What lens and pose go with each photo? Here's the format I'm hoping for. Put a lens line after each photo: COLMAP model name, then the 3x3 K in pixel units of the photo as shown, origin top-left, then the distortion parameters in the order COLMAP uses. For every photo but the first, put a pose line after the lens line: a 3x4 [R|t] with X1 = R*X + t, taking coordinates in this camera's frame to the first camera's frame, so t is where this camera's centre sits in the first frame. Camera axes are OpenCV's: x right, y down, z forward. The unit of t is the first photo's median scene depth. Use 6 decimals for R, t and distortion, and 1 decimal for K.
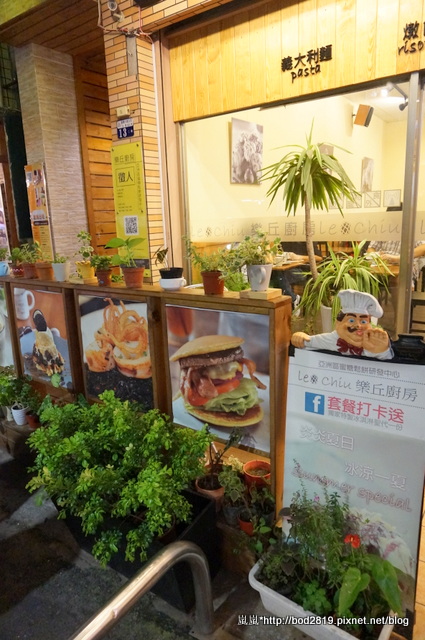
lens RADIAL K [[426.3, 0, 210.8], [0, 426.3, 319.4], [0, 0, 1]] dist [-0.030634, 0.002419]
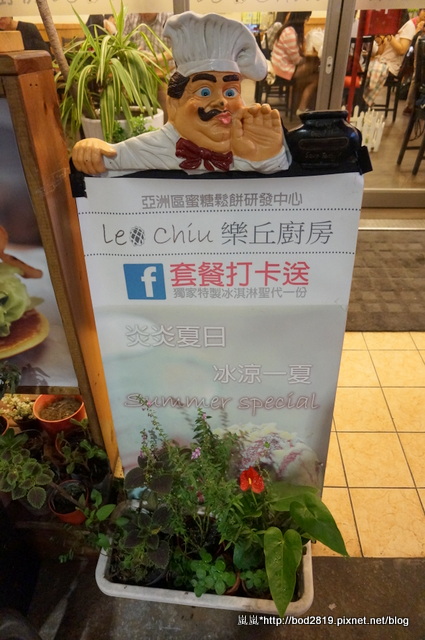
lens RADIAL K [[426.3, 0, 211.0], [0, 426.3, 323.3], [0, 0, 1]] dist [-0.030634, 0.002419]
pose [[0.835502, -0.289519, 0.467028, 0.054163], [0.104456, 0.918120, 0.382289, 0.054028], [-0.539467, -0.270620, 0.797333, 0.540791]]
